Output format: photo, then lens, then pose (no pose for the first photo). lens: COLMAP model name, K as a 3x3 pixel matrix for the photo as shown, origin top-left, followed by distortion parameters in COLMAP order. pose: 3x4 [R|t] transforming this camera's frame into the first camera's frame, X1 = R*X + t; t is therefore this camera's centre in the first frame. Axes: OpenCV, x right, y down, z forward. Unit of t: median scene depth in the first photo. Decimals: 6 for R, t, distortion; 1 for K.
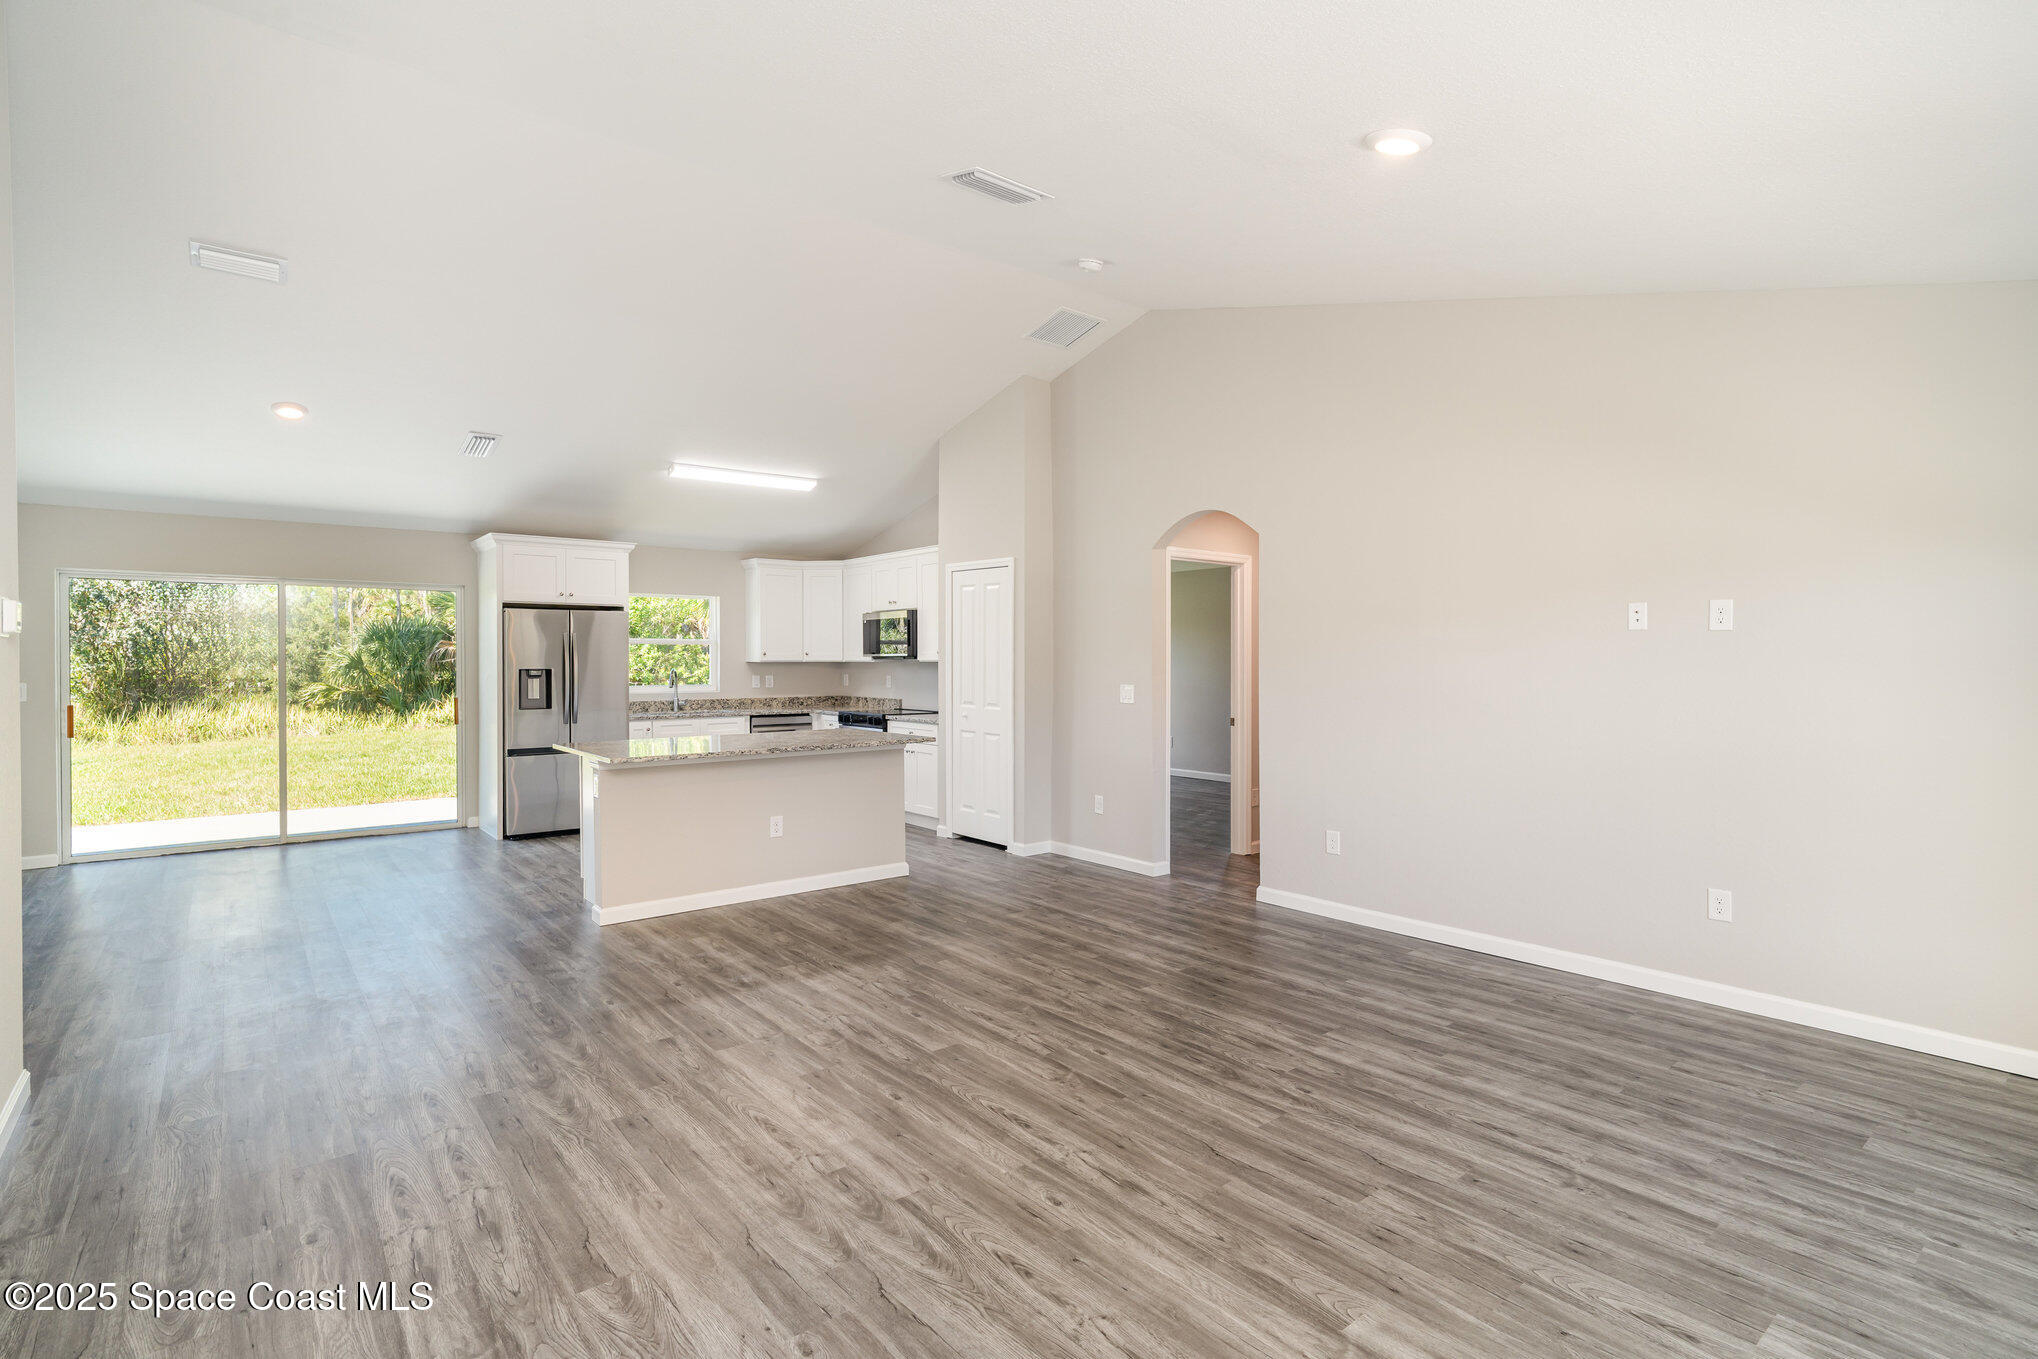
lens RADIAL K [[970.5, 0, 1019.0], [0, 970.5, 679.5], [0, 0, 1]] dist [-0.009015, 0.001080]
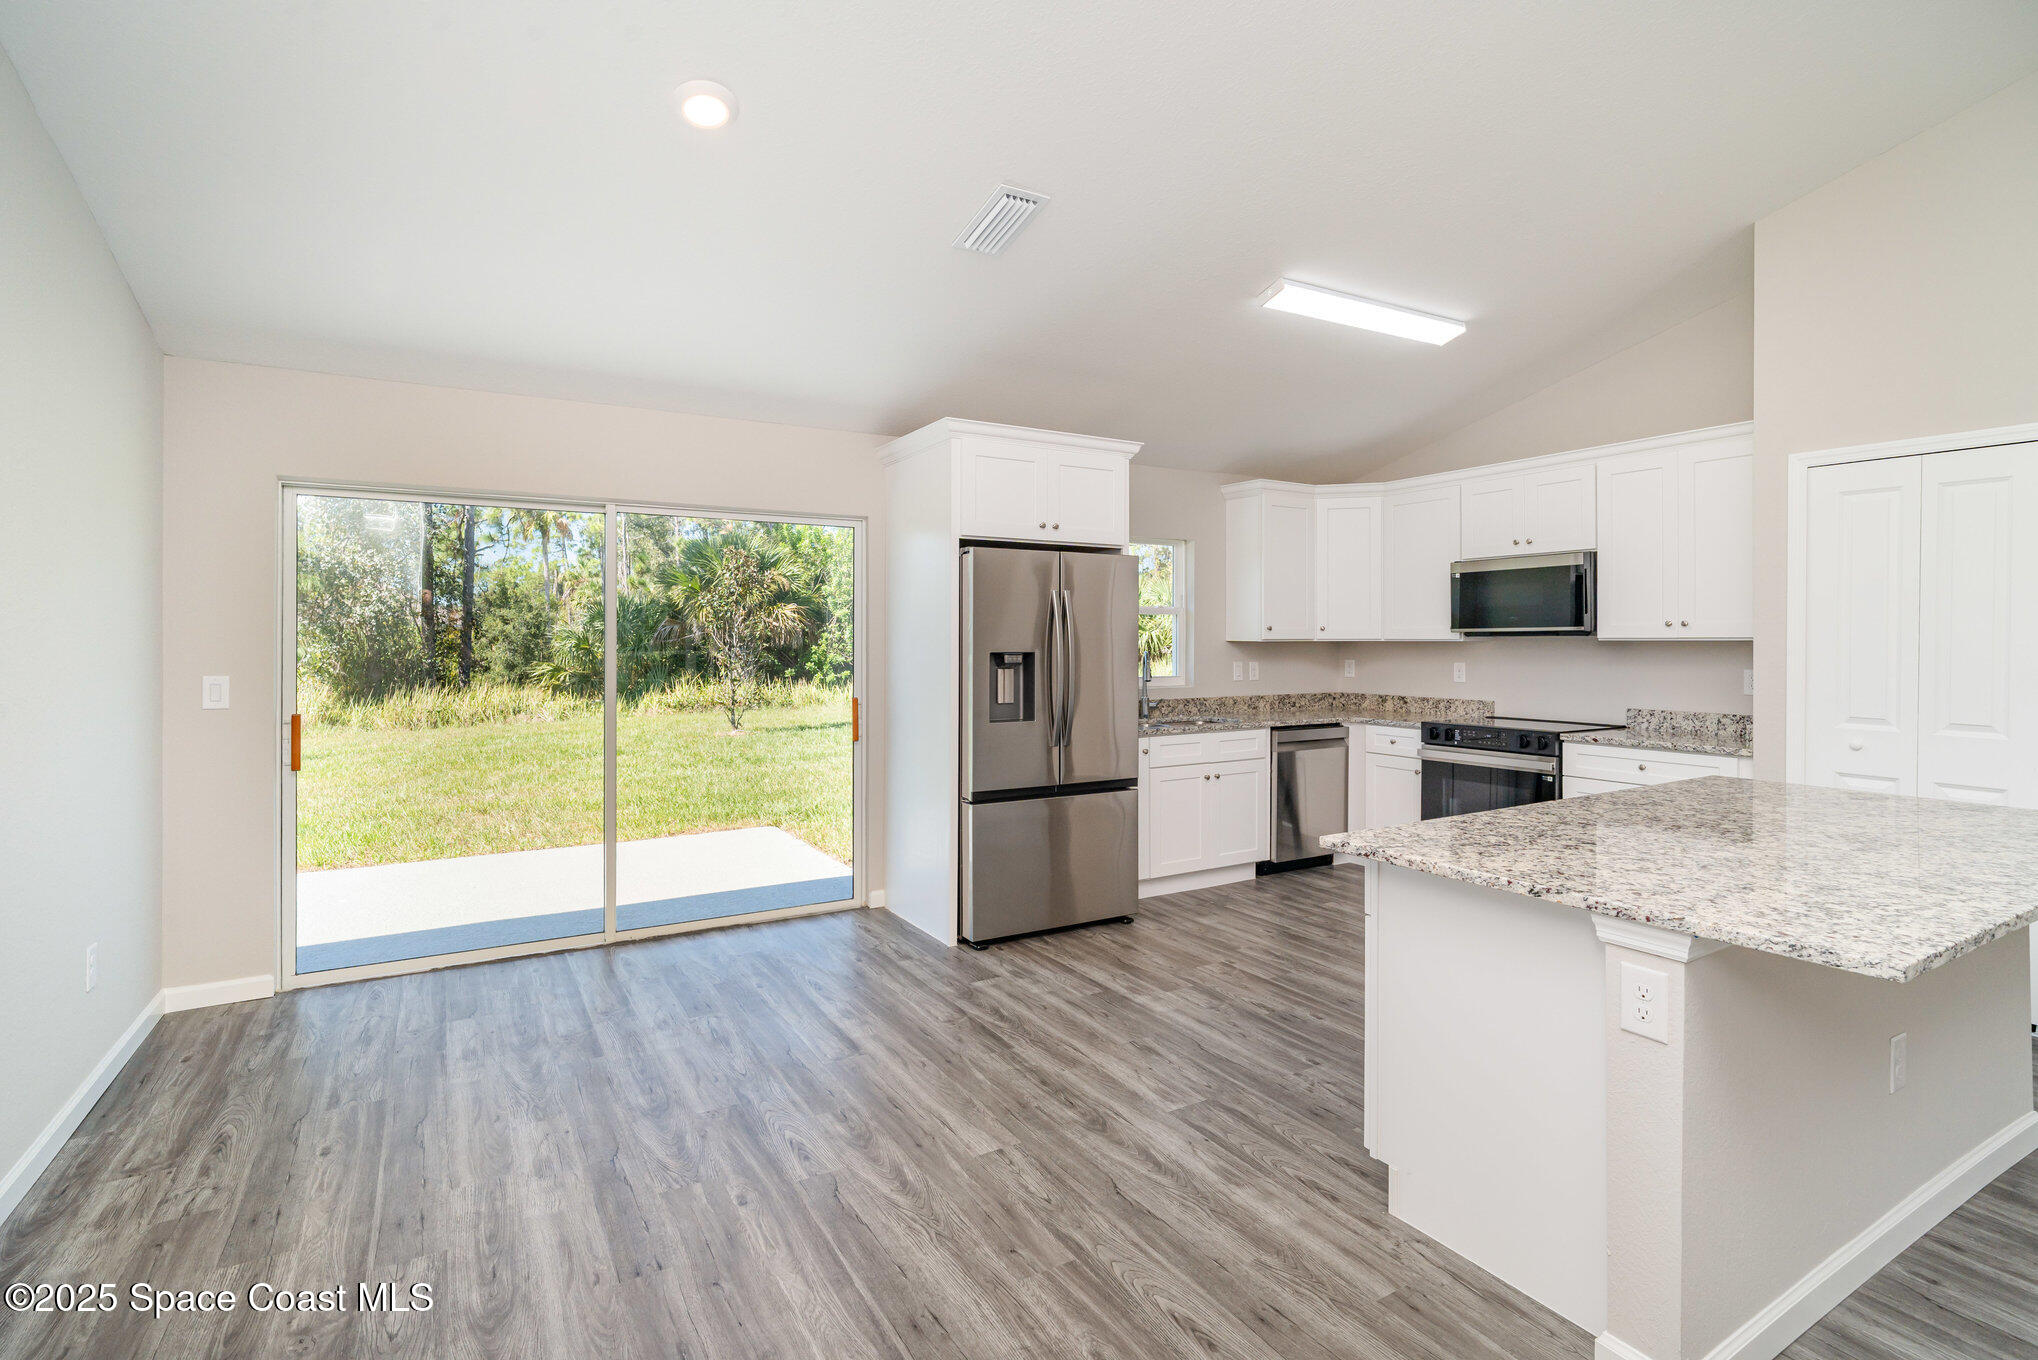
lens RADIAL K [[966.9, 0, 1018.4], [0, 966.9, 640.5], [0, 0, 1]] dist [-0.001136, 0.000564]
pose [[0.988453, 0.001156, -0.151524, -0.714784], [-0.004294, 0.999783, -0.020385, -0.010380], [0.151468, 0.020800, 0.988243, 0.748700]]
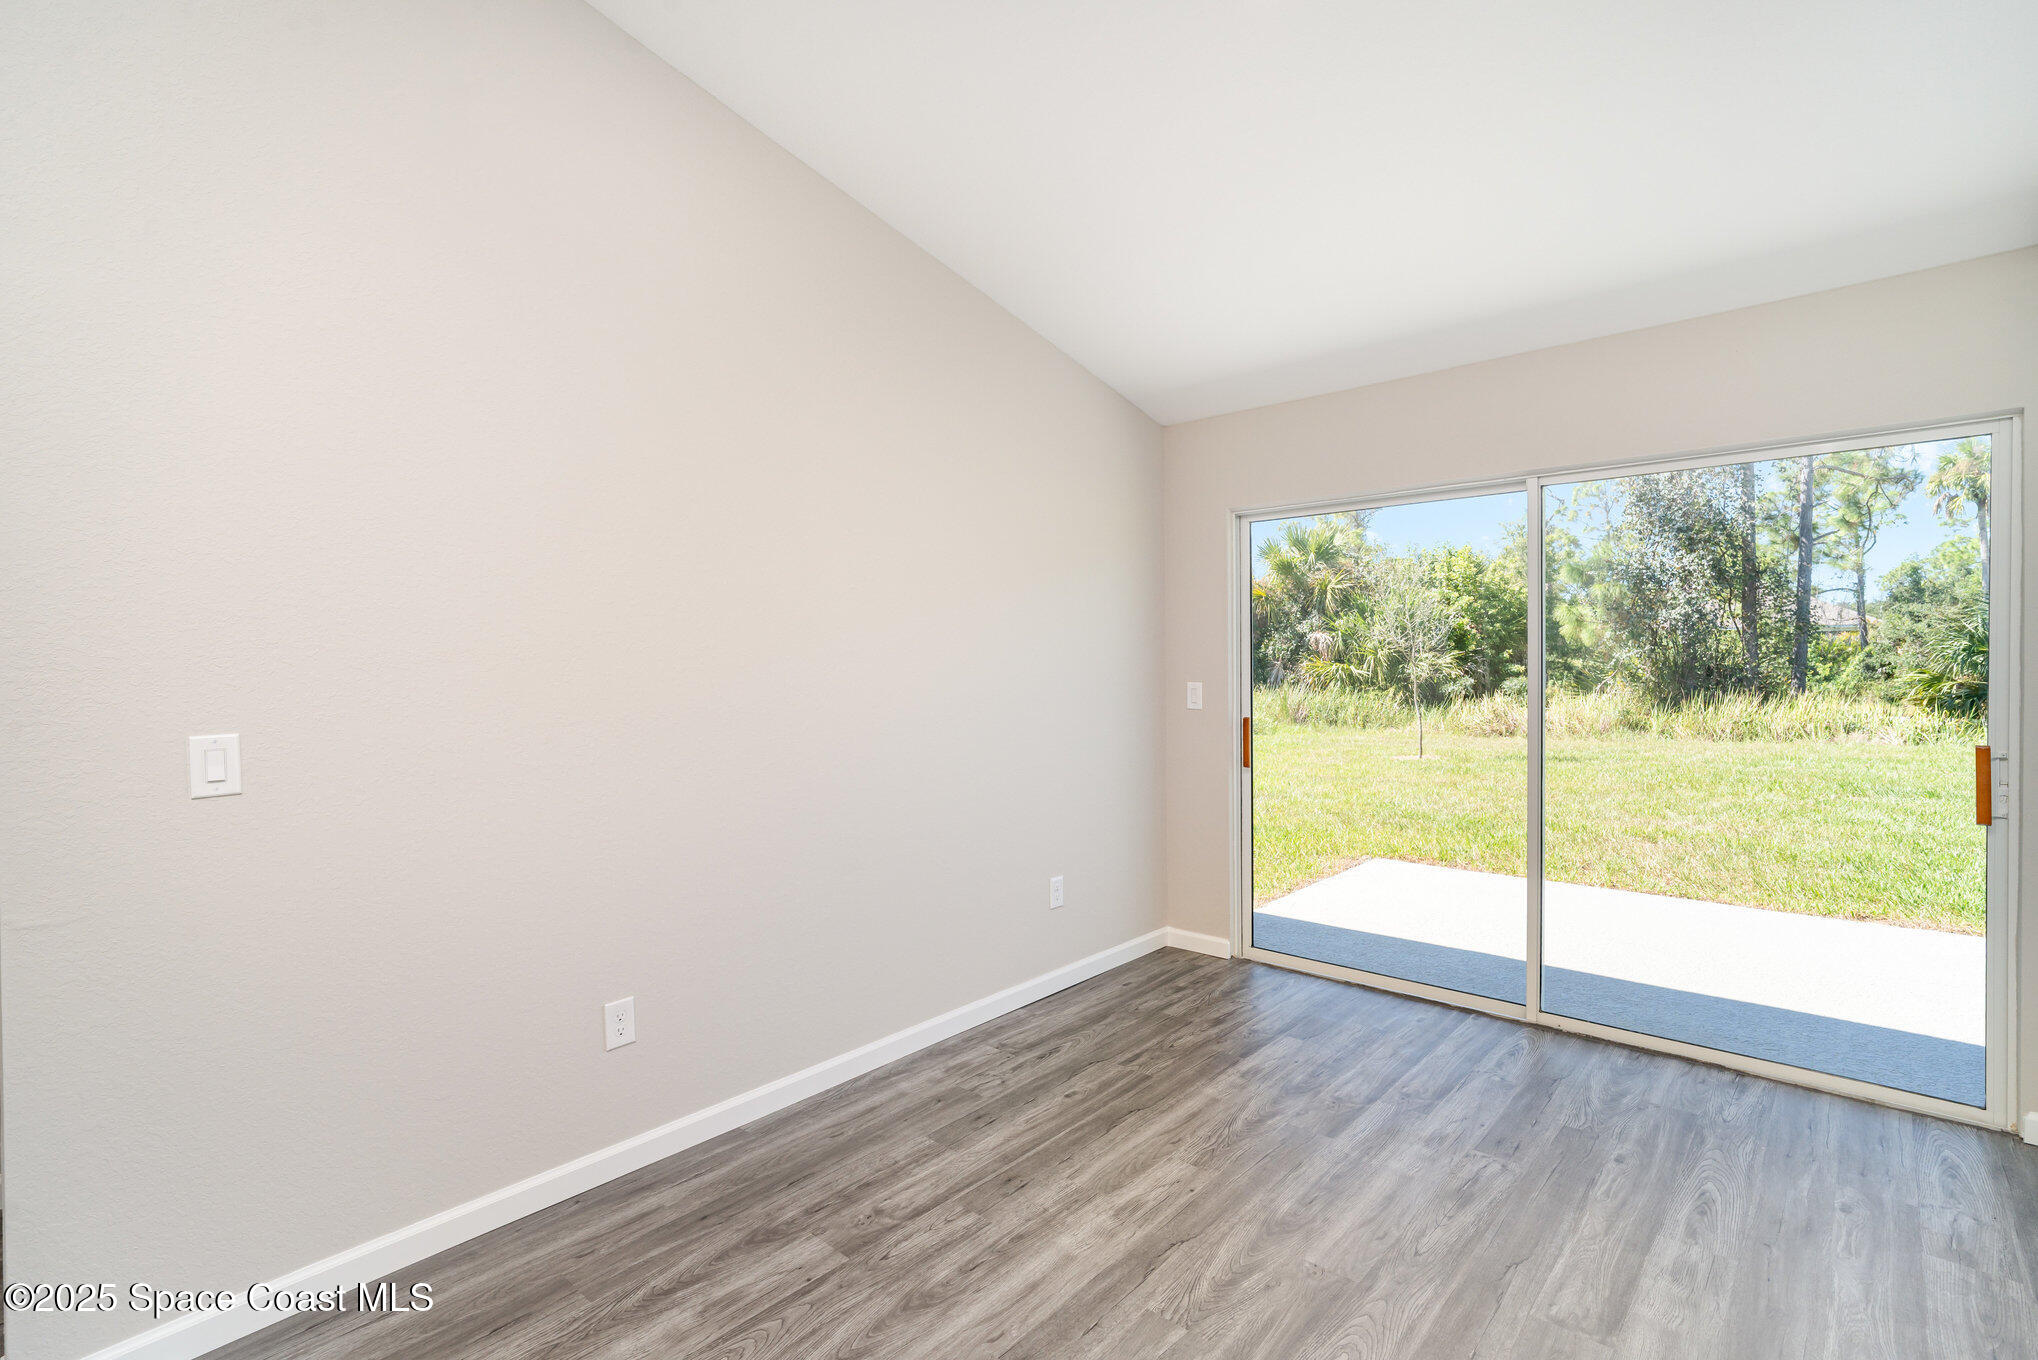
lens RADIAL K [[955.7, 0, 1007.8], [0, 955.7, 676.7], [0, 0, 1]] dist [-0.012058, 0.000374]
pose [[0.140470, 0.020482, -0.989873, -0.562961], [-0.004997, 0.999788, 0.019978, -0.018582], [0.990072, 0.002140, 0.140543, 1.138108]]
